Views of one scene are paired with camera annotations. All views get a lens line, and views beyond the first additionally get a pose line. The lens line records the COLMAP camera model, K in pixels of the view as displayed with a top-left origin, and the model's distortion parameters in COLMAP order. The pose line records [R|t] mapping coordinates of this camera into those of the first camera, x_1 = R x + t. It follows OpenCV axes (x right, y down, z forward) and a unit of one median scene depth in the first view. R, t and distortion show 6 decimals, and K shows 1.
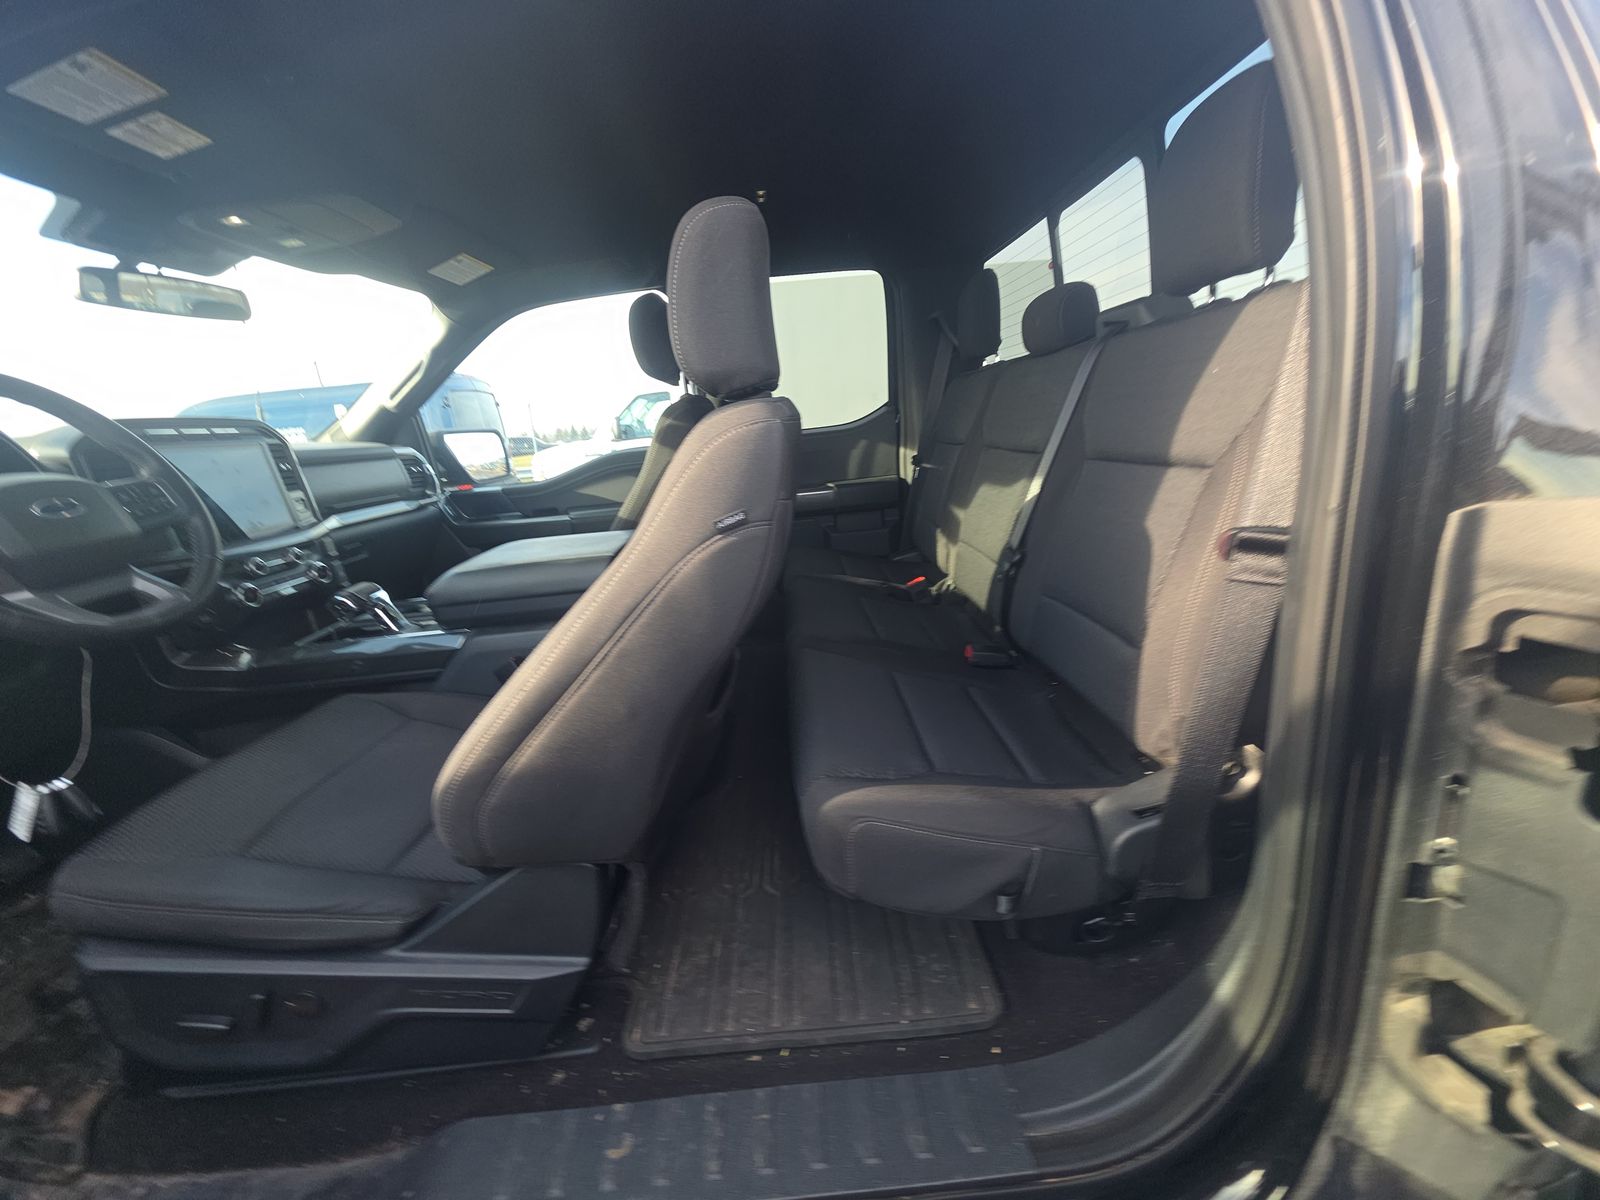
lens RADIAL K [[627.1, 0, 793.6], [0, 627.1, 593.7], [0, 0, 1]] dist [0.025324, -0.015124]
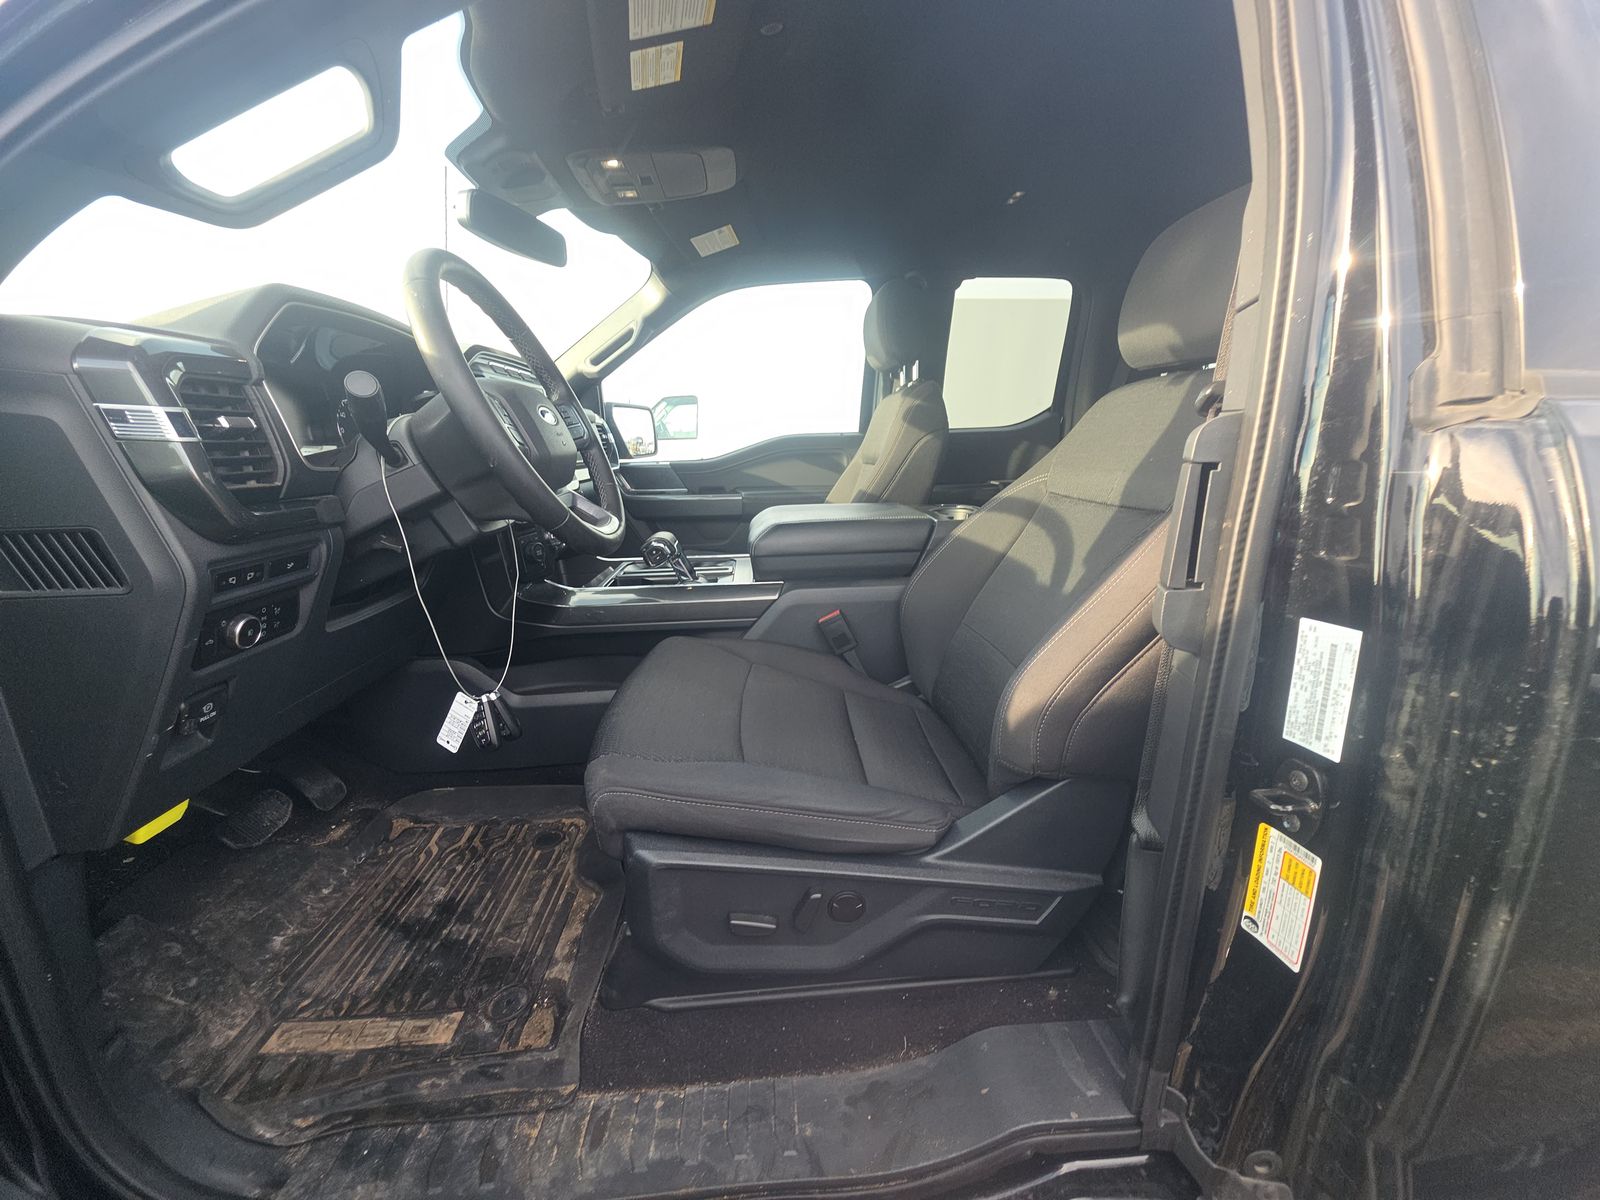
lens RADIAL K [[628.2, 0, 798.4], [0, 628.2, 595.3], [0, 0, 1]] dist [-0.001169, -0.000060]
pose [[0.996460, 0.060688, 0.058180, -0.350158], [-0.059248, 0.997900, -0.026164, 0.065281], [-0.059646, 0.022624, 0.997963, -0.006925]]
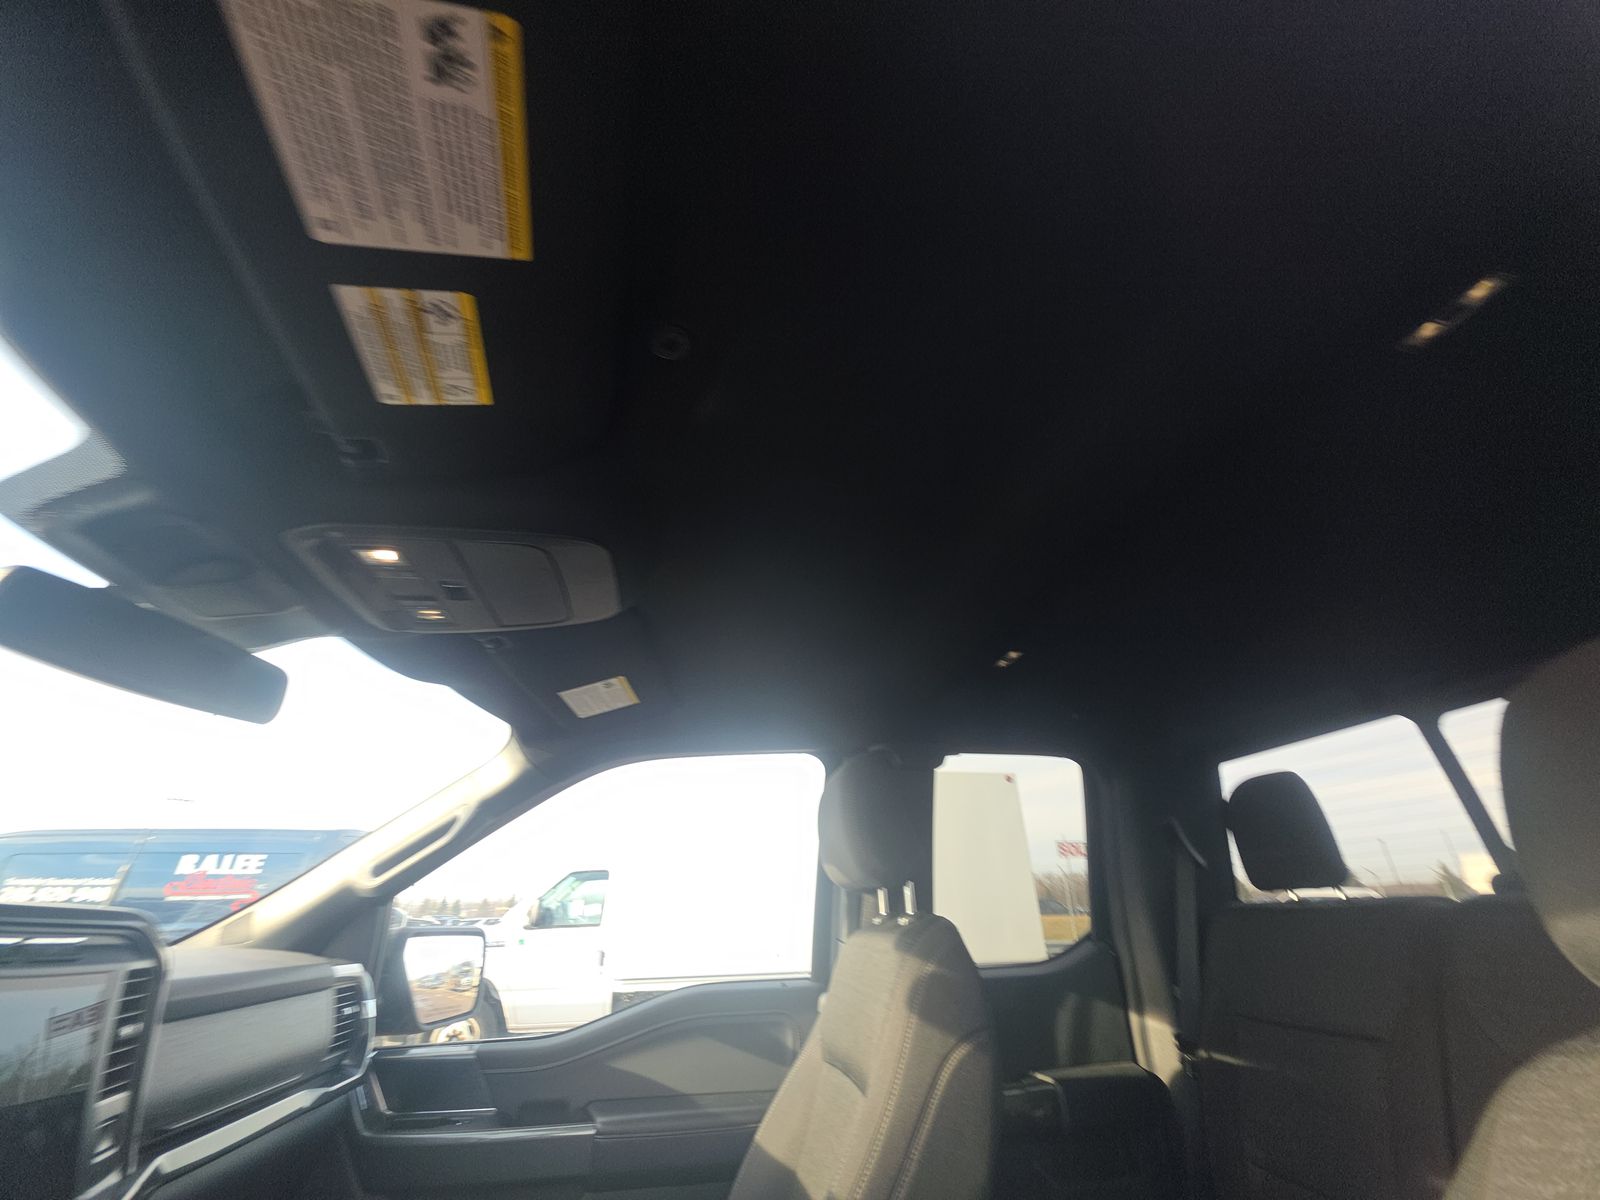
lens RADIAL K [[627.1, 0, 793.6], [0, 627.1, 593.7], [0, 0, 1]] dist [0.025324, -0.015124]
pose [[0.988456, 0.123993, 0.087068, -0.326835], [-0.033250, 0.738190, -0.673773, -0.111904], [-0.147816, 0.663100, 0.733791, 0.318367]]
